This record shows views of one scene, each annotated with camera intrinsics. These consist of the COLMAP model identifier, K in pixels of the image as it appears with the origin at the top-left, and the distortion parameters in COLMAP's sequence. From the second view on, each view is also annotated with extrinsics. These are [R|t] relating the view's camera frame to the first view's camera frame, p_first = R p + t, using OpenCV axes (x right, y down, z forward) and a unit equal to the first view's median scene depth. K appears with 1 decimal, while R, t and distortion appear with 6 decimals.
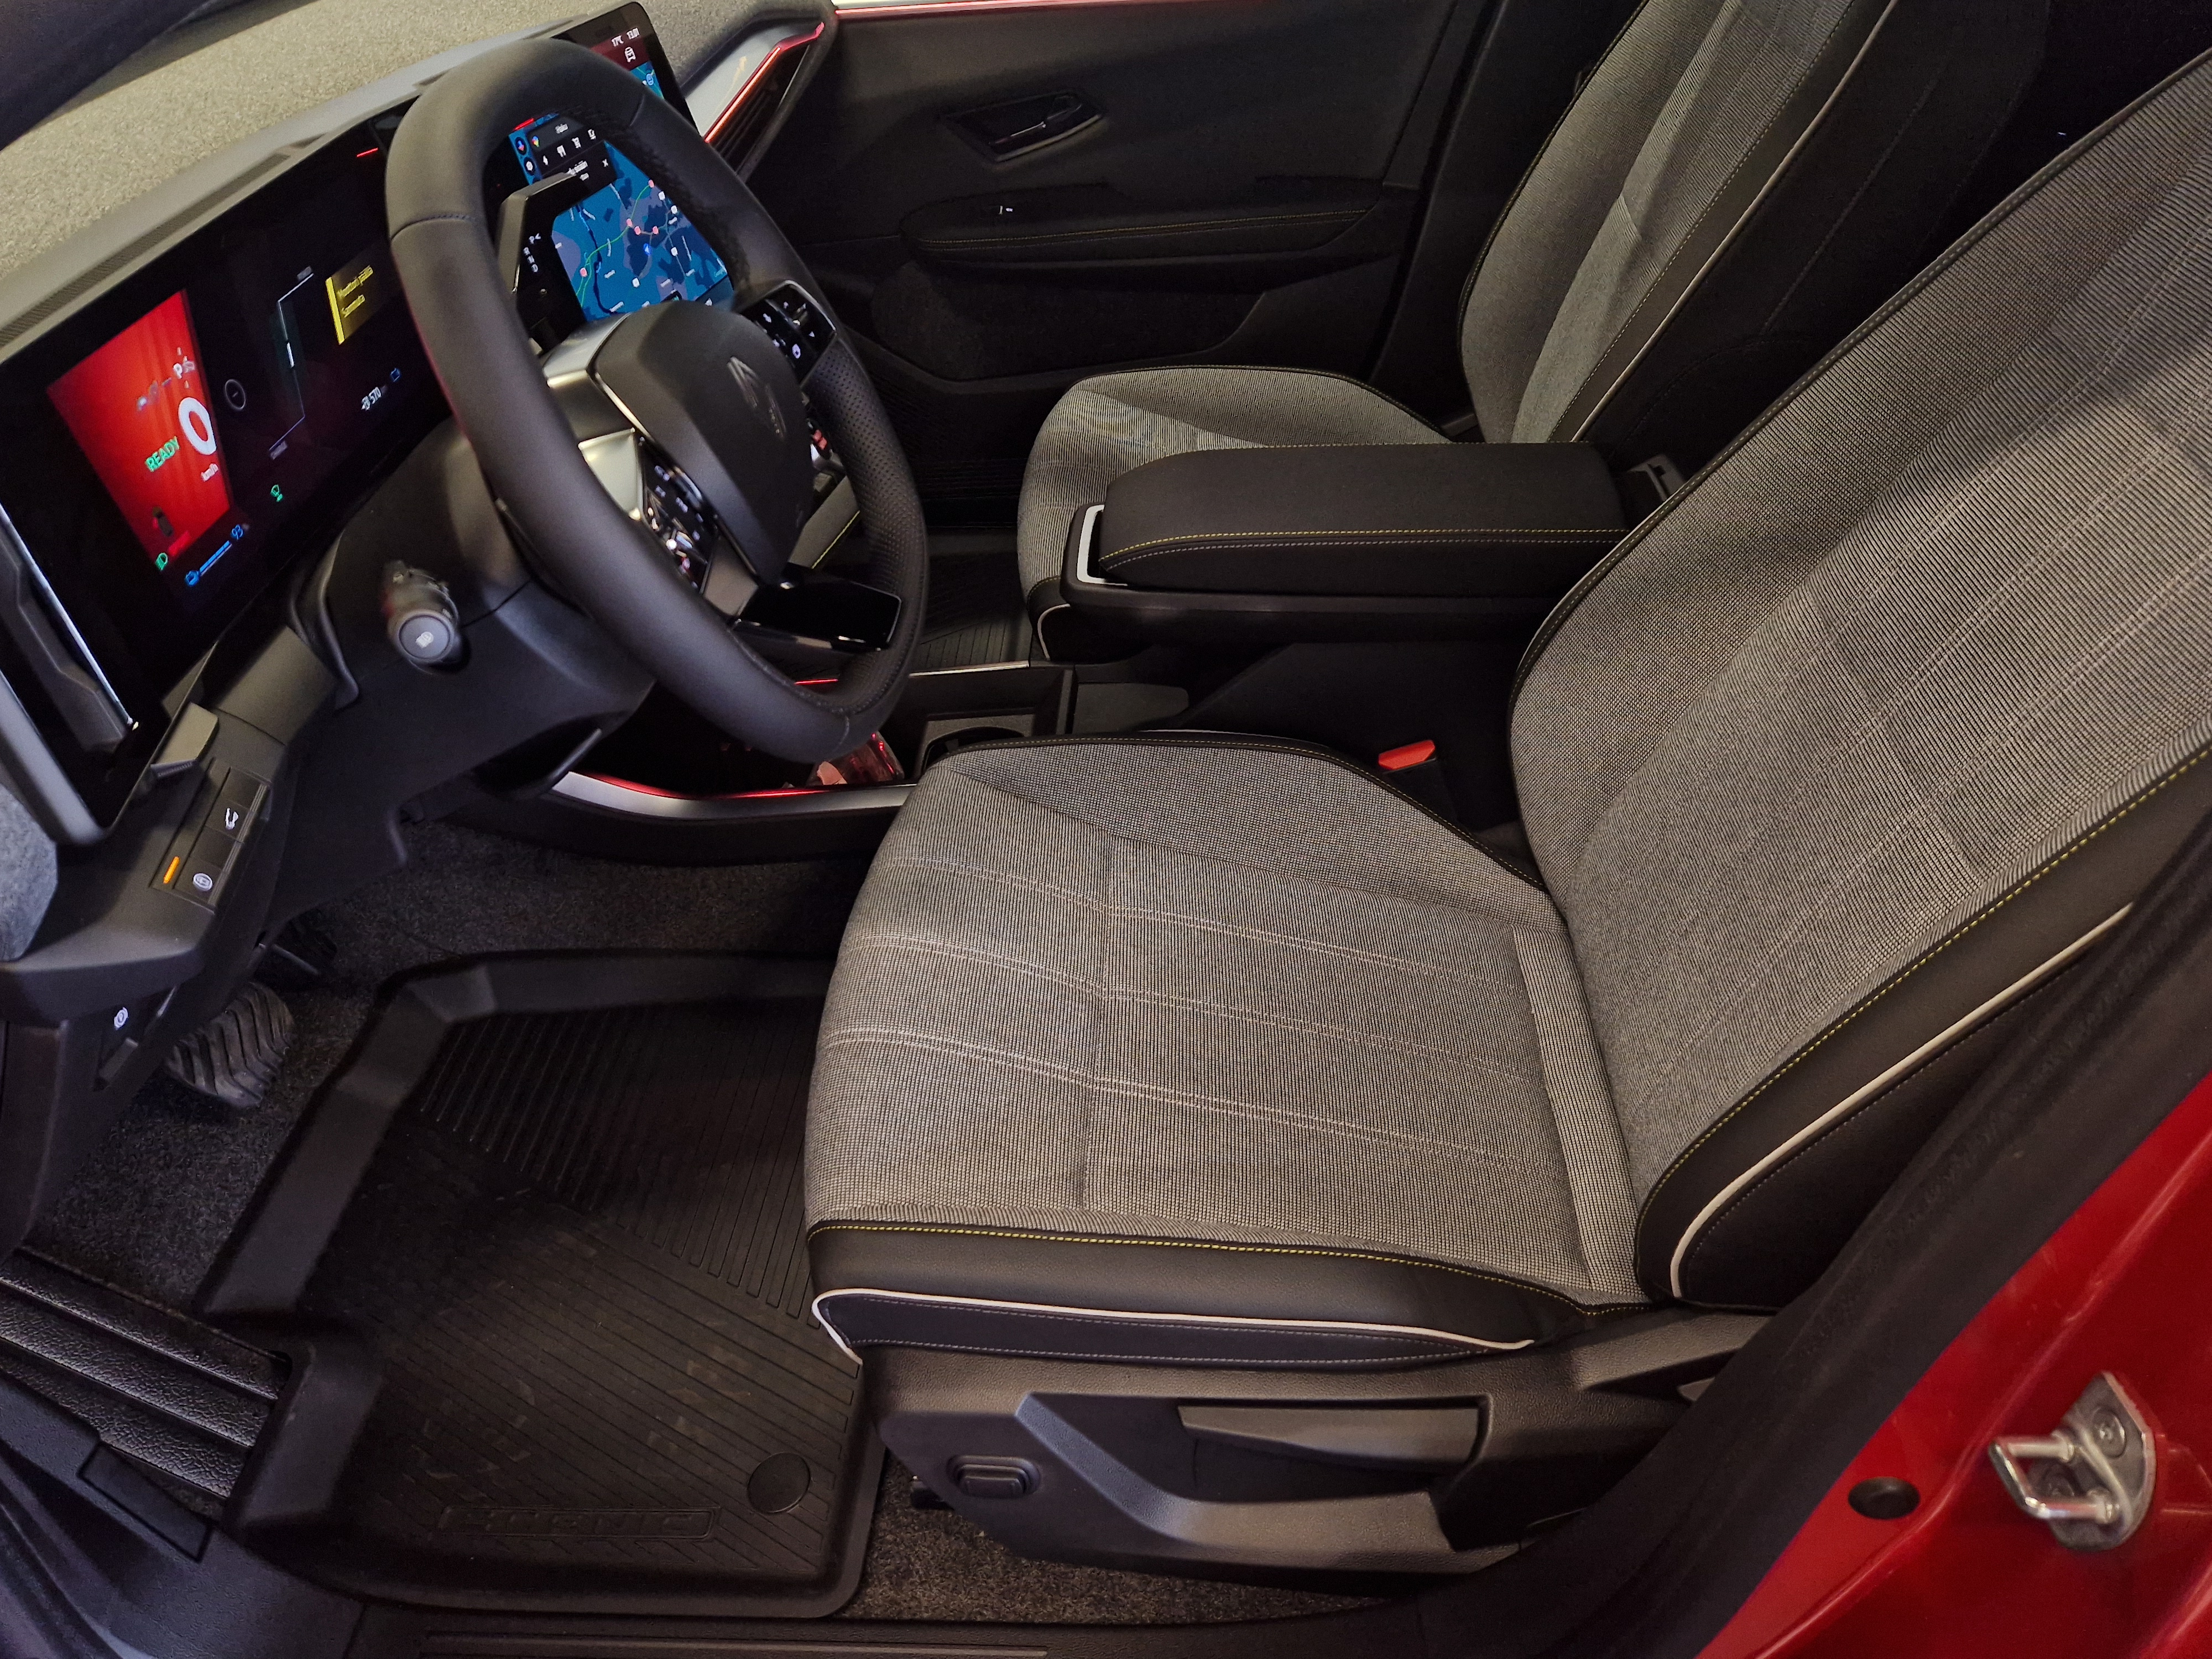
lens RADIAL K [[1536.9, 0, 1087.4], [0, 1536.9, 810.4], [0, 0, 1]] dist [0.066921, -0.058710]
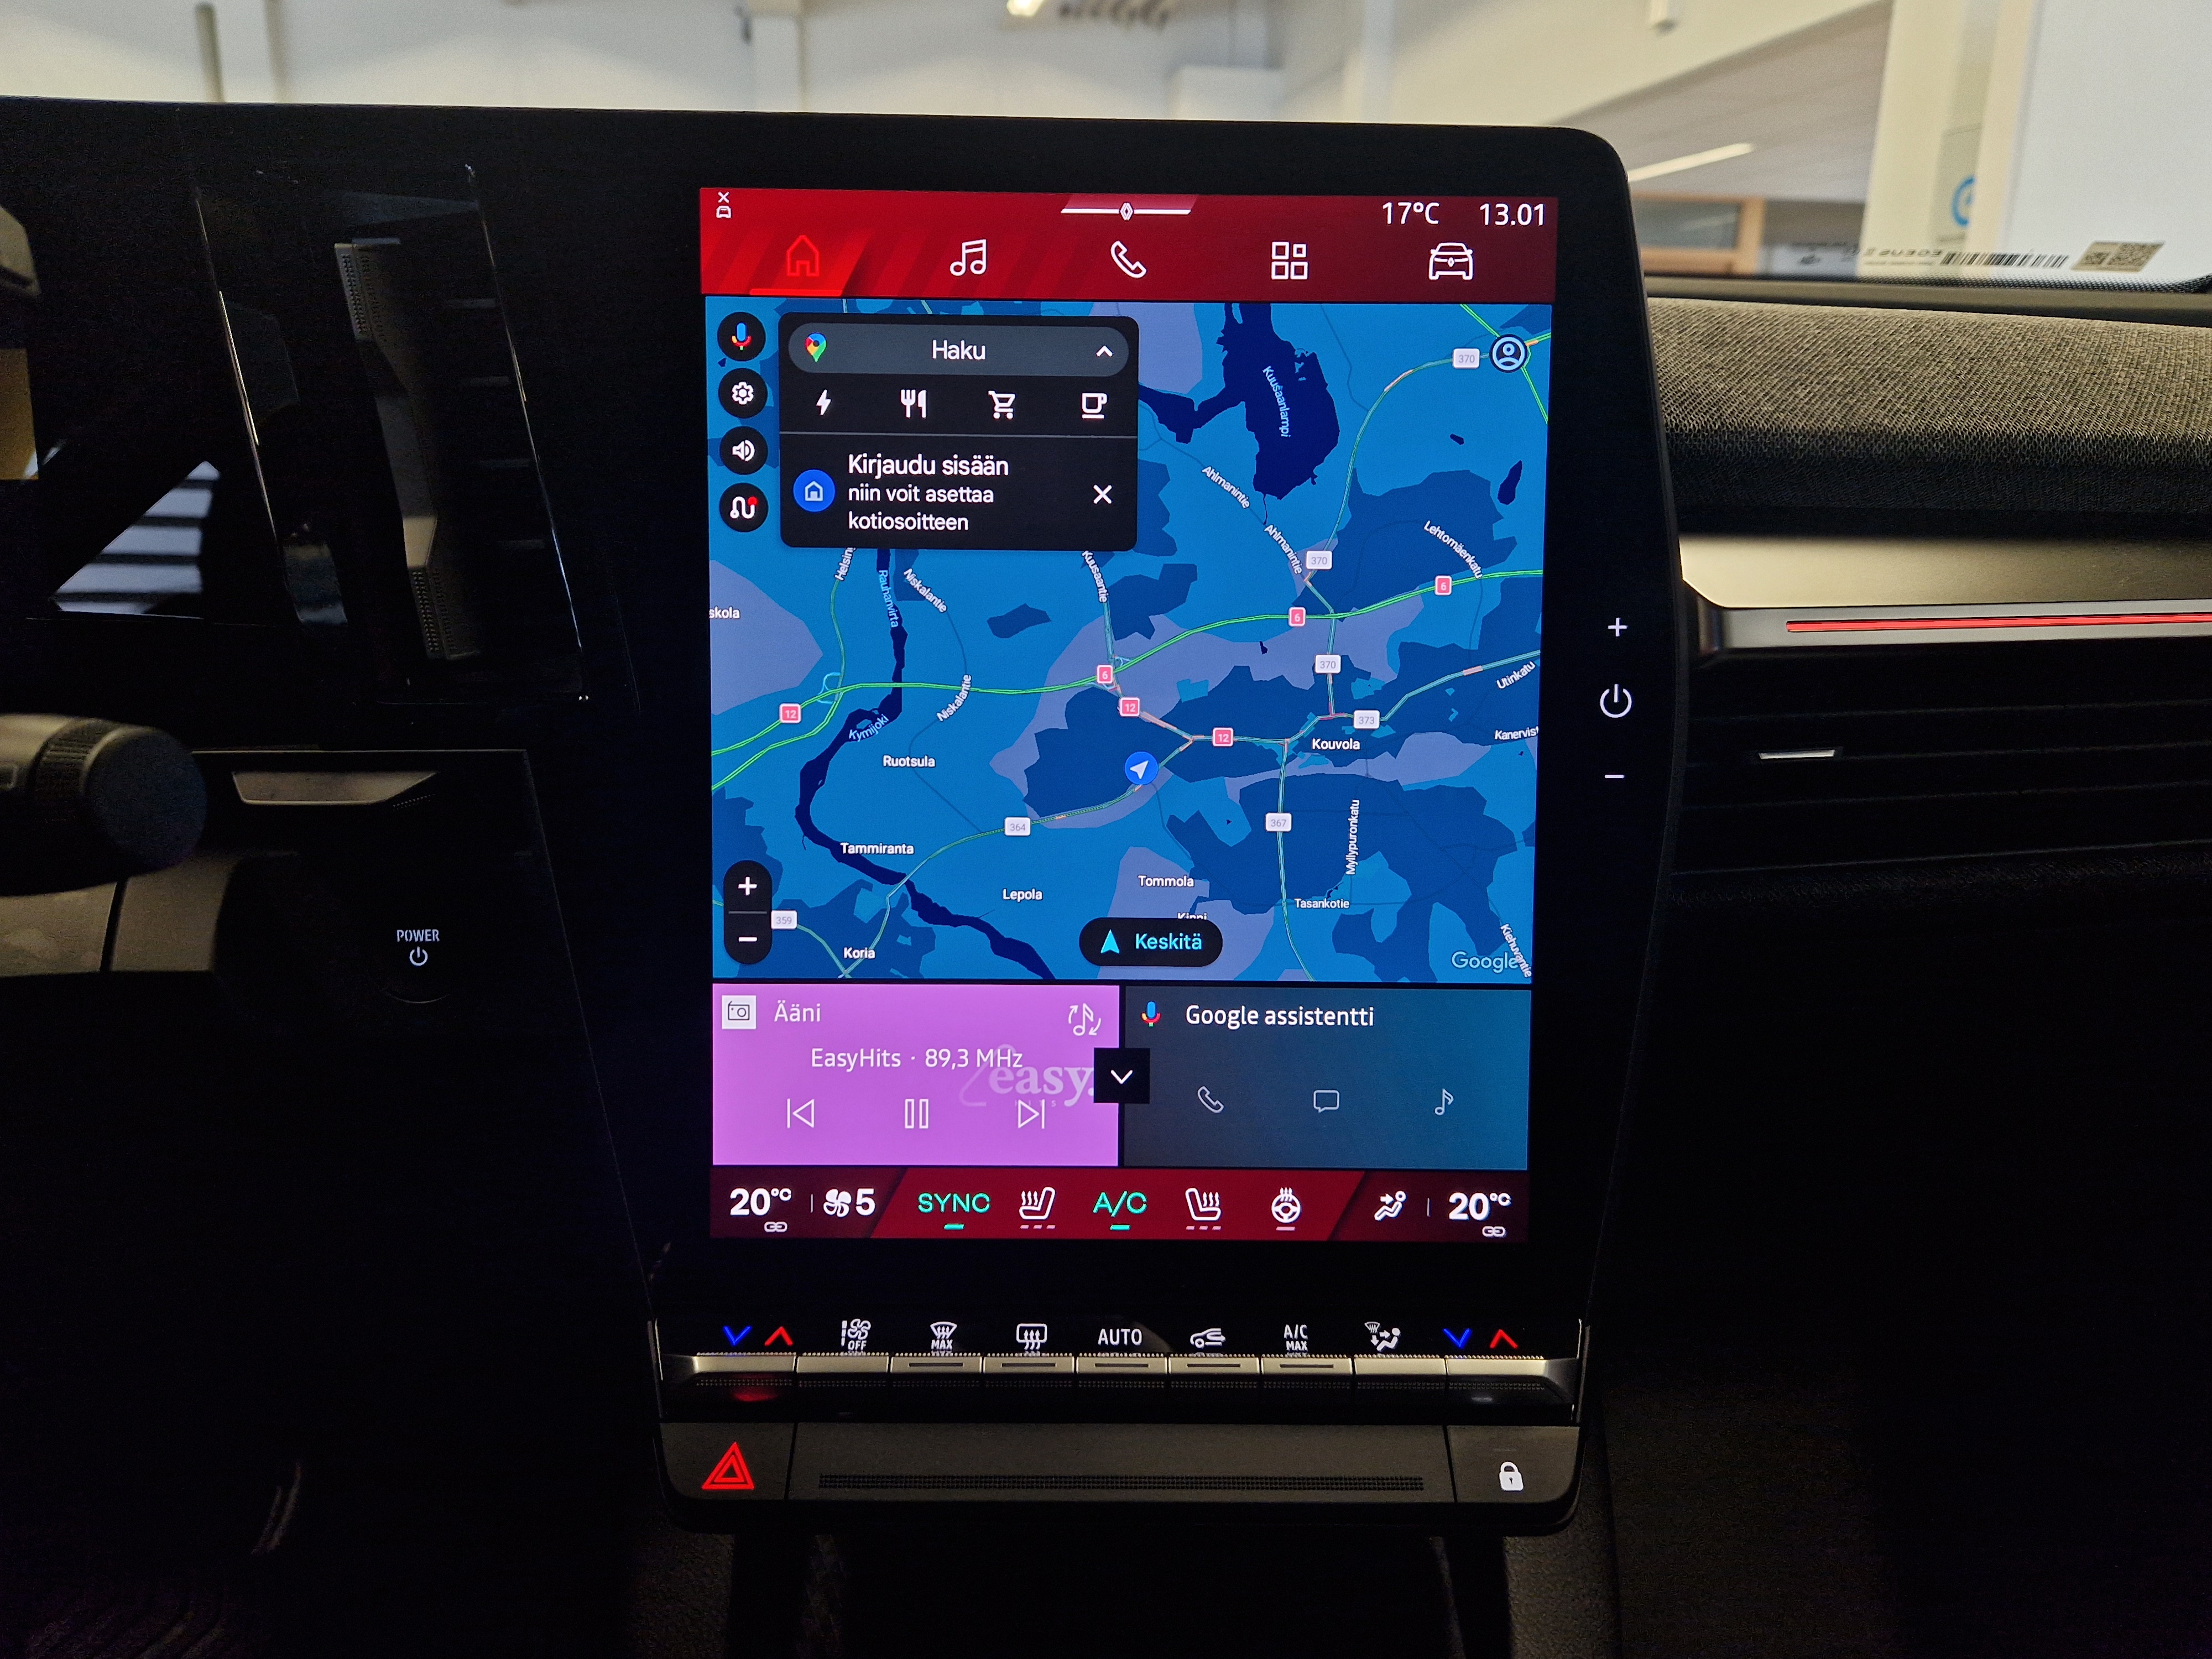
lens RADIAL K [[1538.5, 0, 1082.7], [0, 1538.5, 820.5], [0, 0, 1]] dist [0.064991, -0.057911]
pose [[0.261718, 0.288235, -0.921099, 0.009998], [-0.615341, 0.785073, 0.070828, -0.371921], [0.743545, 0.548253, 0.382831, 0.886101]]
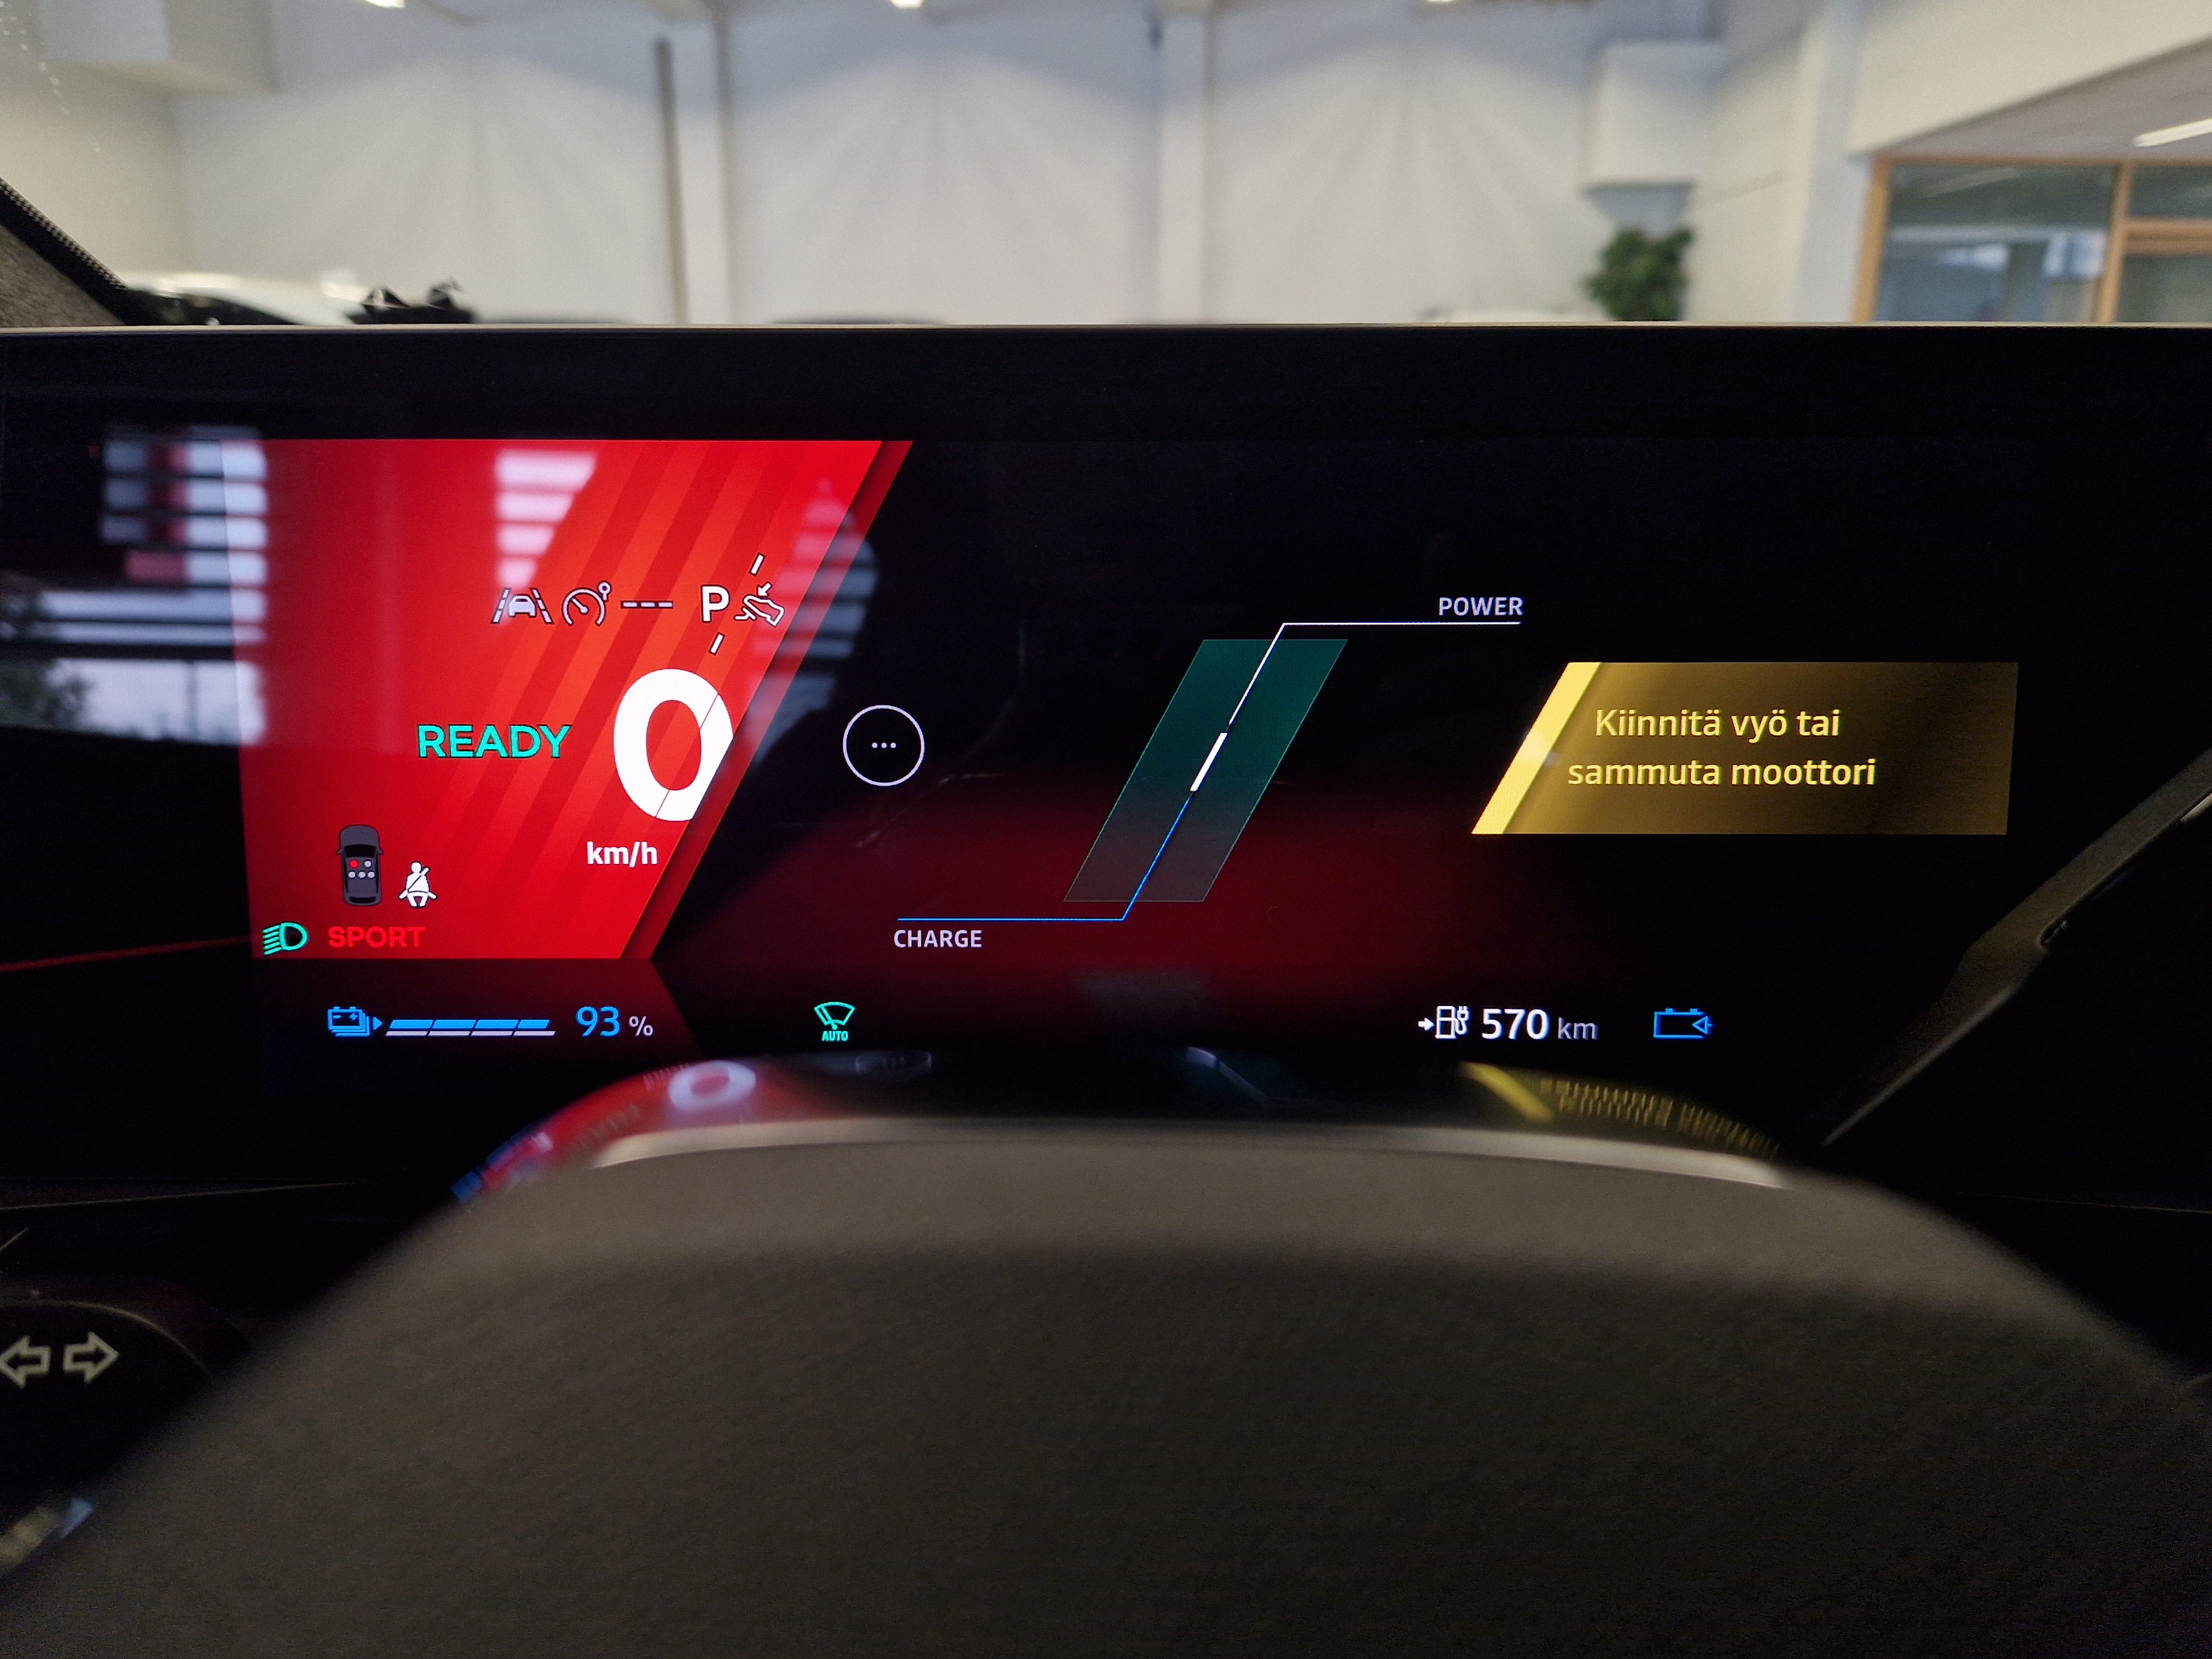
lens RADIAL K [[1538.5, 0, 1082.7], [0, 1538.5, 820.5], [0, 0, 1]] dist [0.064991, -0.057911]
pose [[0.054147, 0.298812, -0.952775, -0.138026], [-0.623528, 0.755395, 0.201474, -0.236246], [0.779924, 0.583172, 0.227220, 0.648634]]
